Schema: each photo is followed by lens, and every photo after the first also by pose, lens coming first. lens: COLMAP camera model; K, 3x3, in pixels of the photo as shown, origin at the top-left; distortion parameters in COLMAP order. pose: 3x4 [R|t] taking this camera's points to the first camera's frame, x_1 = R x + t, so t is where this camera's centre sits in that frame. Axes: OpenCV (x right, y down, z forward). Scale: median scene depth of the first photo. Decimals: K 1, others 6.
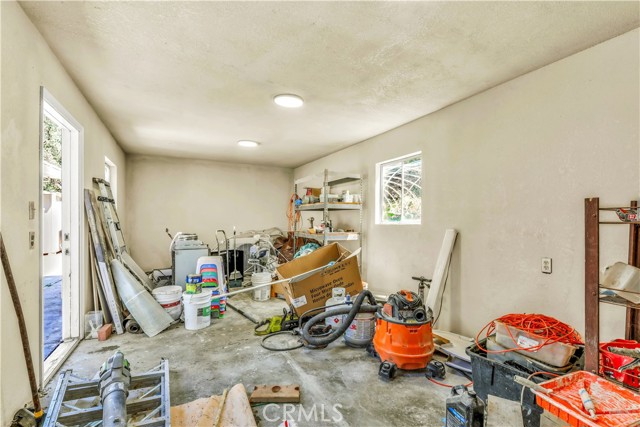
lens RADIAL K [[287.0, 0, 320.0], [0, 287.0, 213.5], [0, 0, 1]] dist [0.001267, -0.000006]
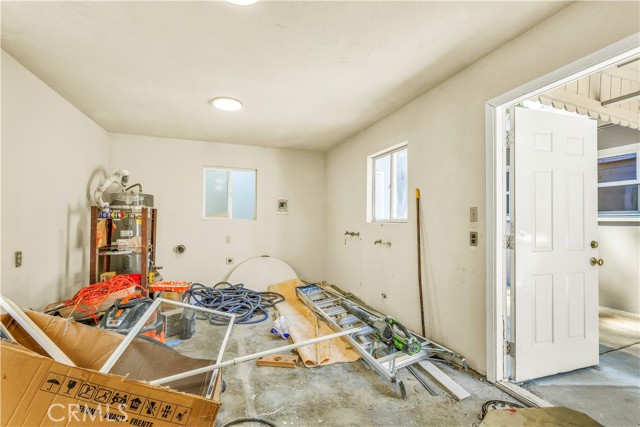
lens RADIAL K [[287.0, 0, 320.0], [0, 287.0, 213.5], [0, 0, 1]] dist [0.001267, -0.000006]
pose [[-0.991282, -0.008172, 0.131501, -0.422898], [-0.011917, 0.999545, -0.027718, 0.026338], [-0.131214, -0.029044, -0.990928, 1.913794]]
